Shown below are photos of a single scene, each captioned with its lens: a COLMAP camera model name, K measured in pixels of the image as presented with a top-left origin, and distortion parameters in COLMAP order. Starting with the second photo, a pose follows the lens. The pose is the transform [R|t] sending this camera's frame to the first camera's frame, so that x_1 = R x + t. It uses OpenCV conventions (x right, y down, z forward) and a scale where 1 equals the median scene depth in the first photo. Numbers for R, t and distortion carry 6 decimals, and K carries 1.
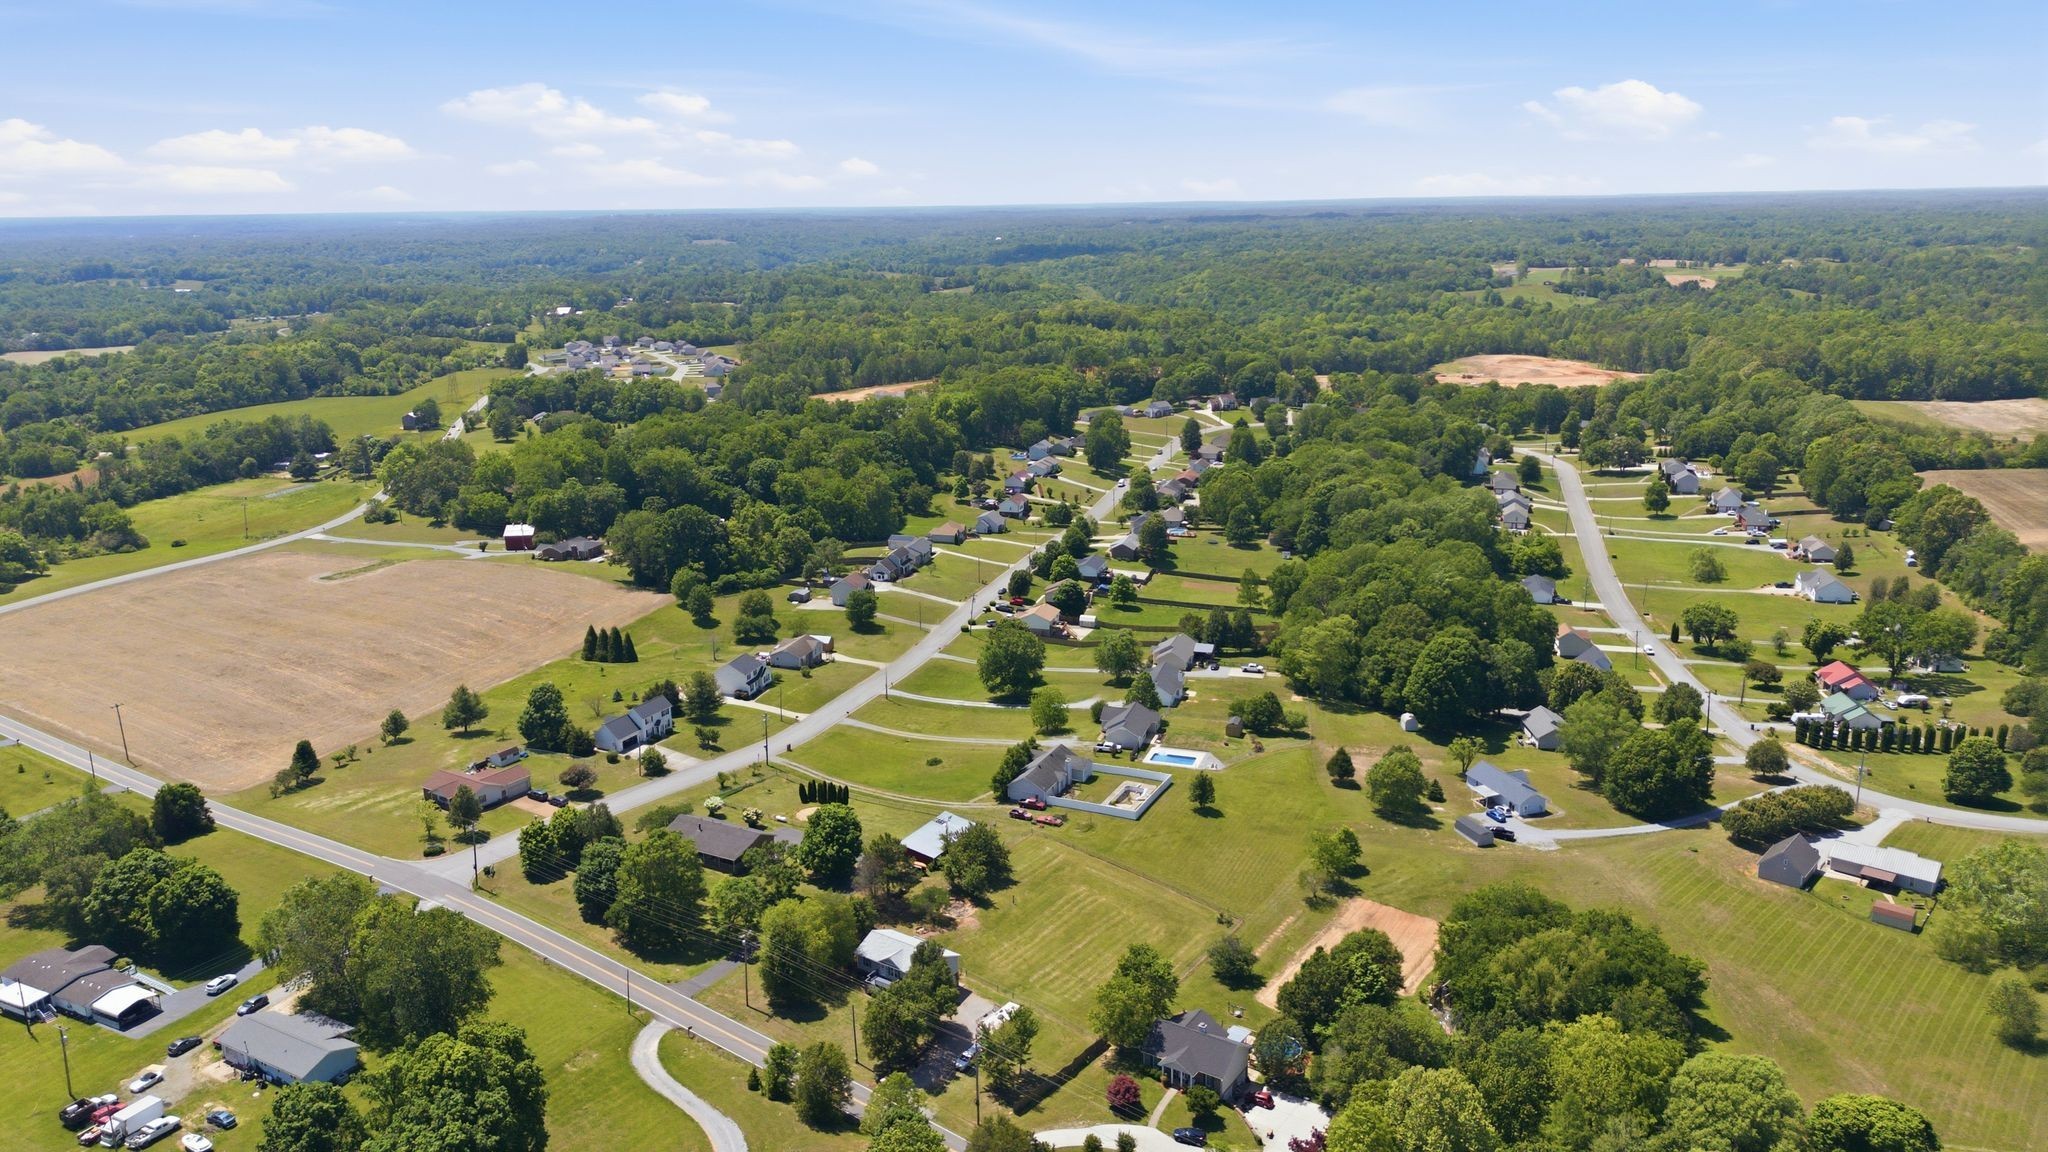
lens RADIAL K [[1434.5, 0, 1017.7], [0, 1434.5, 577.5], [0, 0, 1]] dist [0.083294, -0.094917]
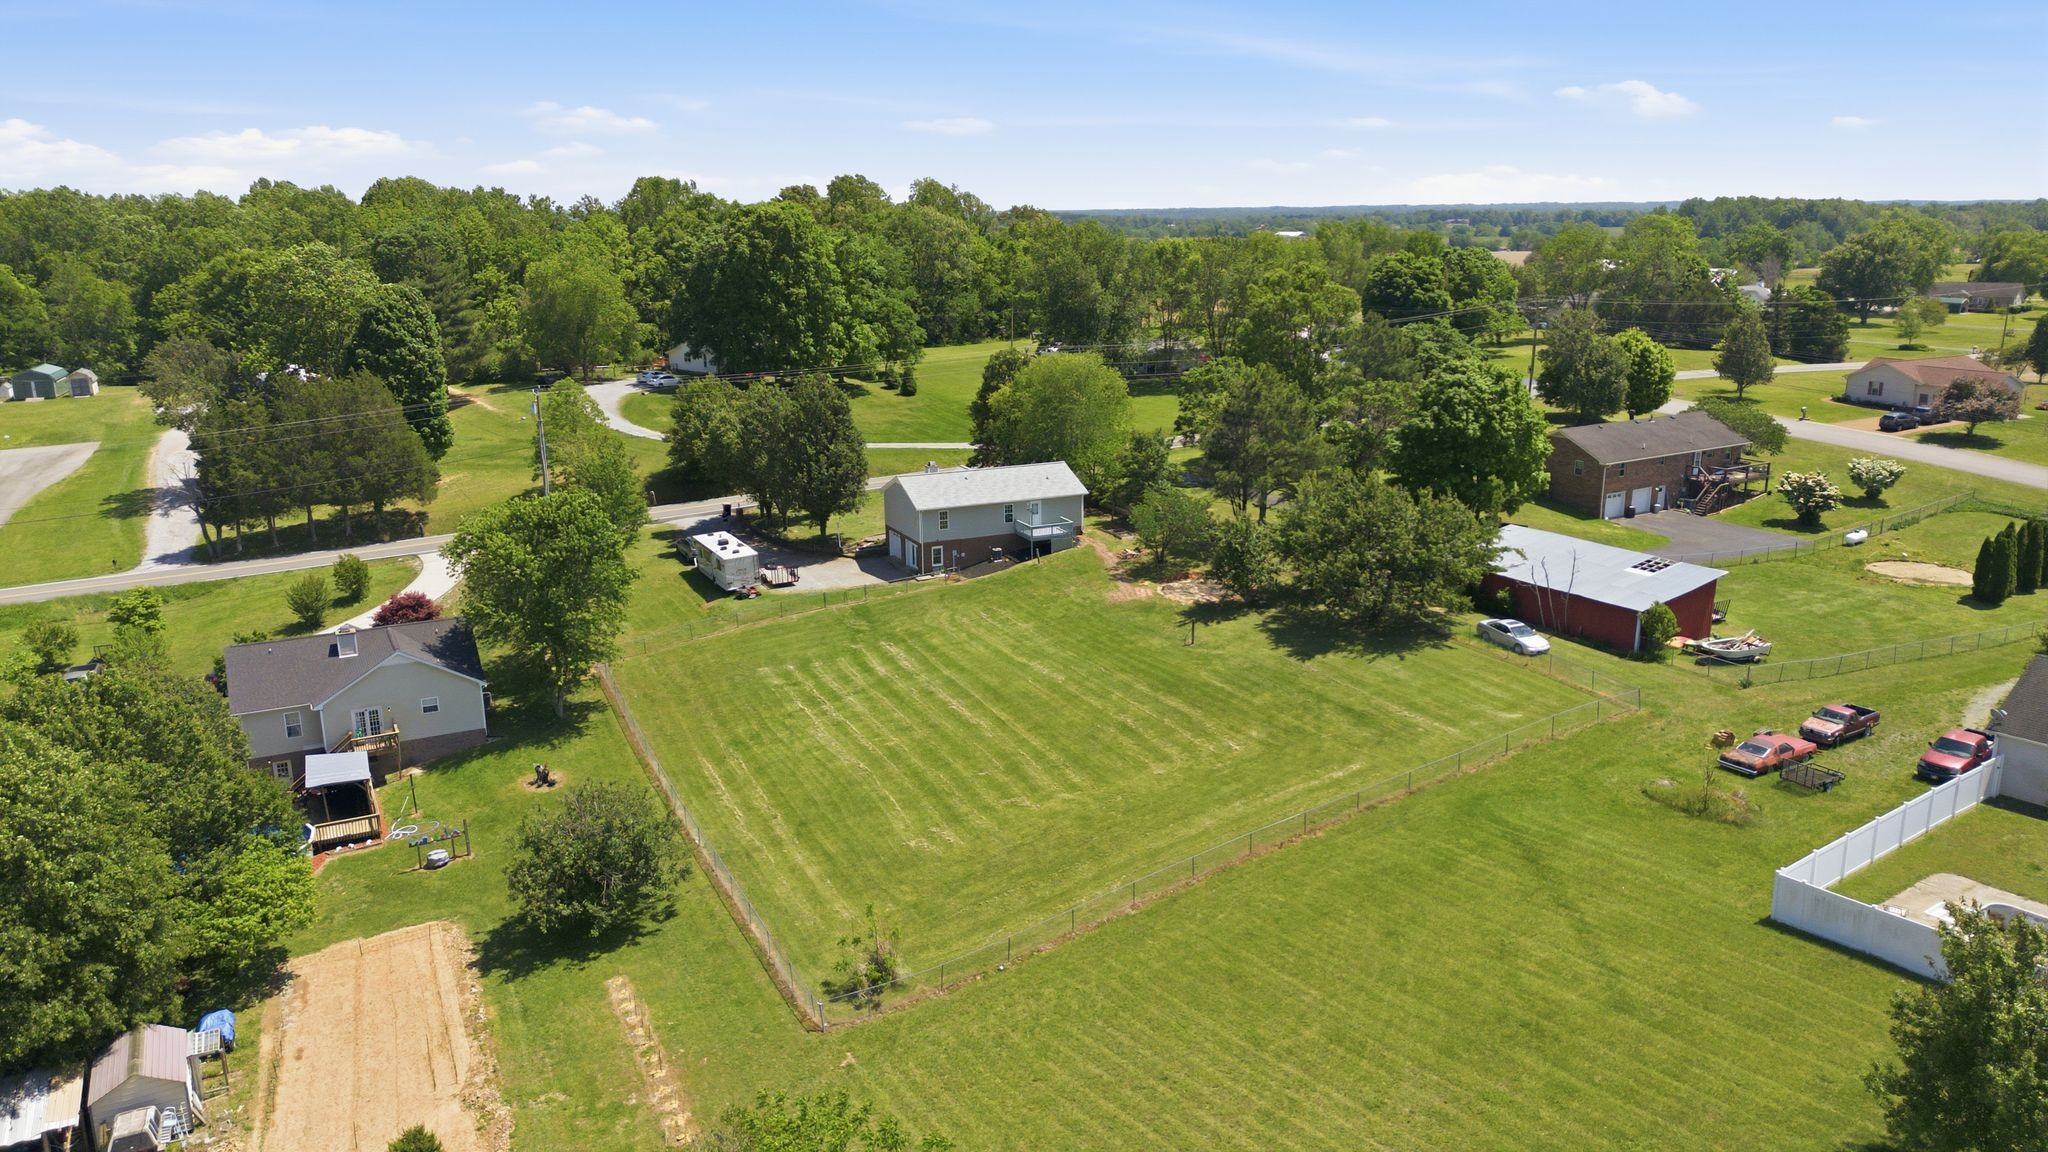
lens RADIAL K [[1434.5, 0, 1026.2], [0, 1434.5, 571.2], [0, 0, 1]] dist [0.083294, -0.094917]
pose [[-0.485163, 0.234530, -0.842385, 0.220627], [-0.202808, 0.906910, 0.369300, 0.061403], [0.850579, 0.350013, -0.392435, 0.773141]]
